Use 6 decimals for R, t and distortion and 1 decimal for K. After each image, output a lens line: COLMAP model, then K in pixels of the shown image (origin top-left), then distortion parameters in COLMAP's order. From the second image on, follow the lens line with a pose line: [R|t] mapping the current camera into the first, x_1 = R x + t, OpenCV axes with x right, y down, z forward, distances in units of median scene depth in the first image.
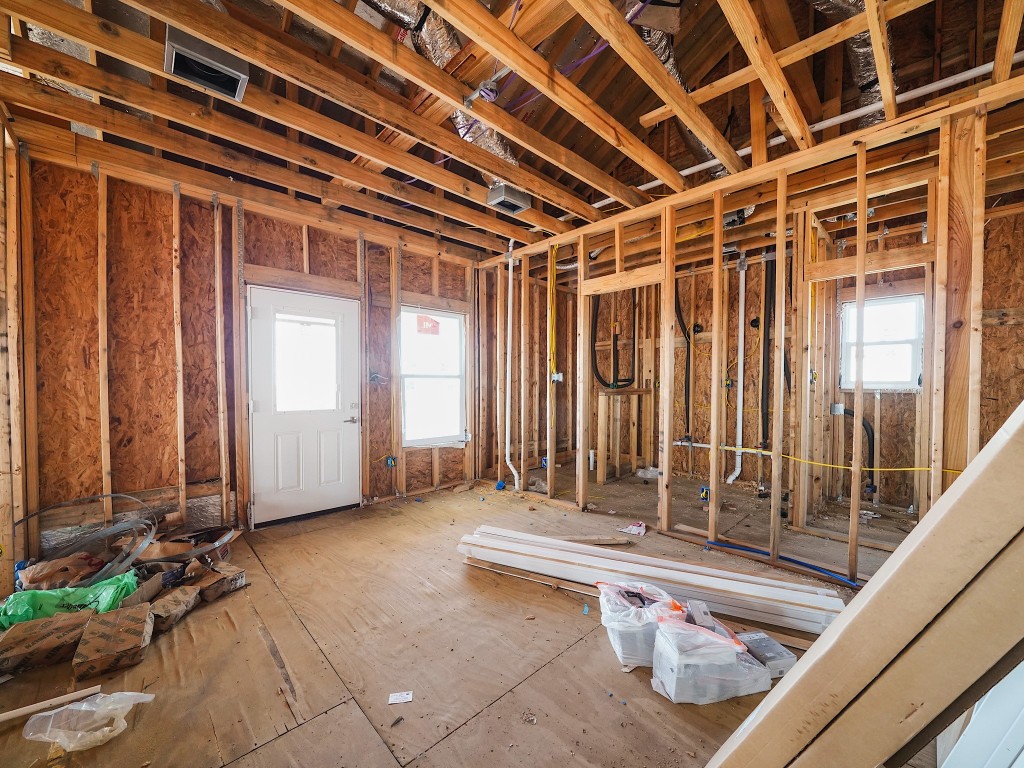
lens RADIAL K [[398.5, 0, 513.1], [0, 398.5, 392.0], [0, 0, 1]] dist [-0.003422, -0.000182]
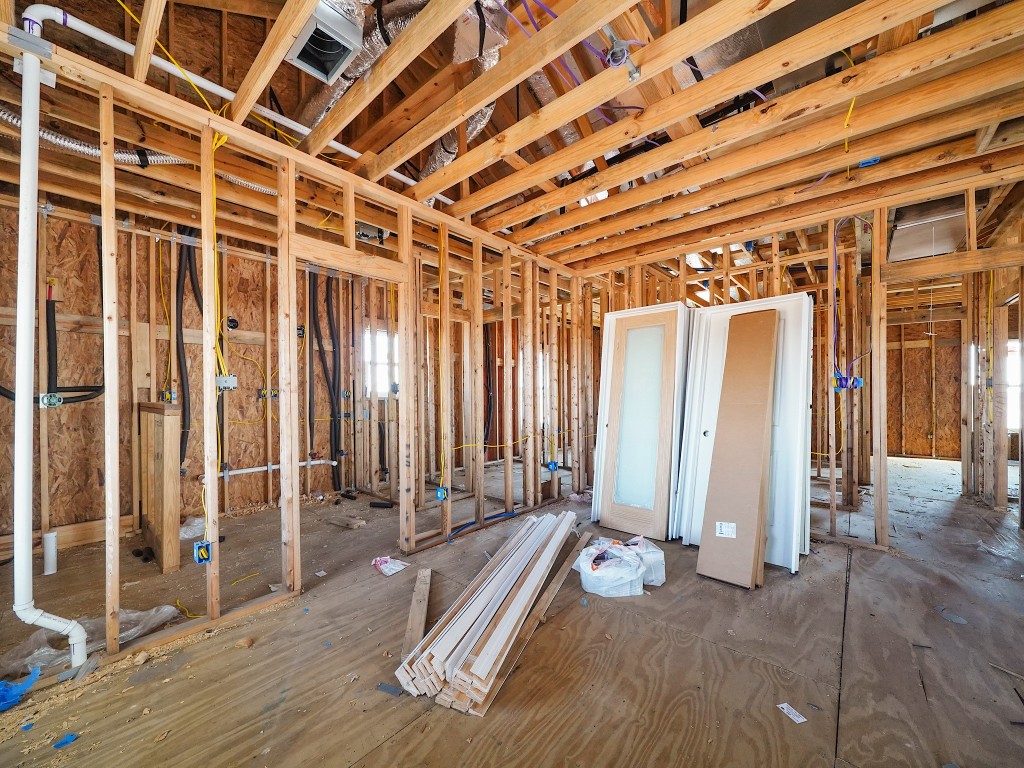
lens RADIAL K [[398.5, 0, 505.1], [0, 398.5, 394.8], [0, 0, 1]] dist [-0.003422, -0.000182]
pose [[-0.087026, -0.007919, 0.996175, -0.382490], [0.026176, 0.999605, 0.010233, -0.014234], [-0.995862, 0.026966, -0.086785, 0.567824]]
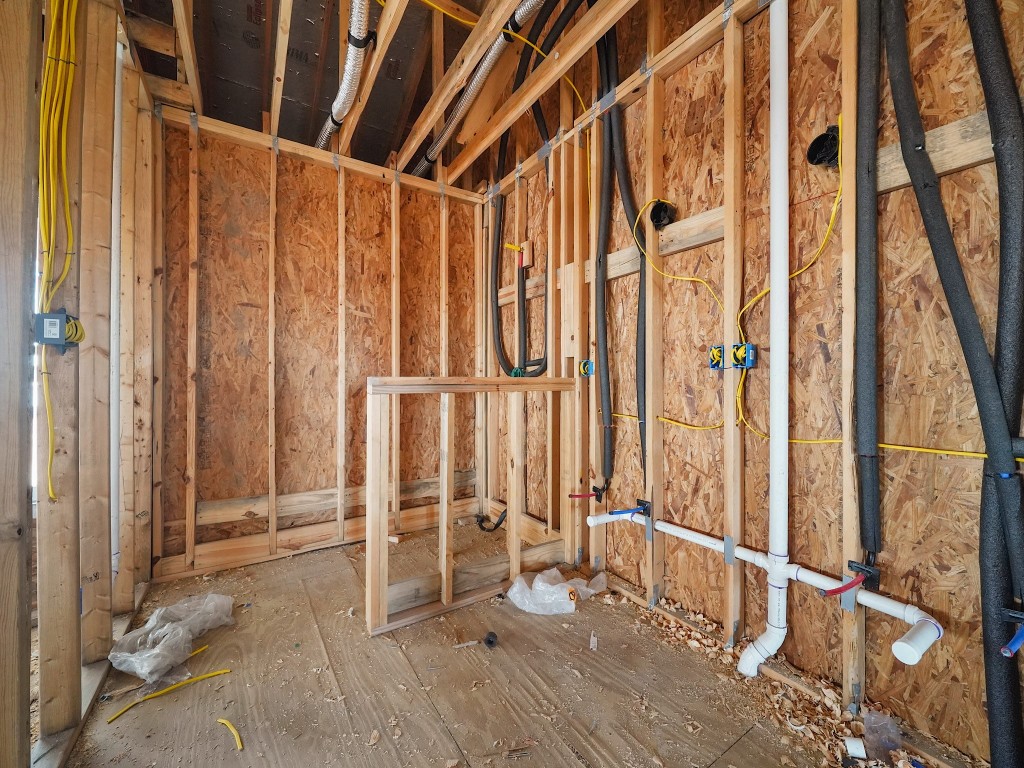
lens RADIAL K [[398.5, 0, 532.3], [0, 398.5, 380.6], [0, 0, 1]] dist [-0.003422, -0.000182]
pose [[0.988121, -0.003009, -0.153646, 0.420991], [-0.001299, 0.999609, -0.027929, 0.007570], [0.153670, 0.027797, 0.987731, 0.651601]]
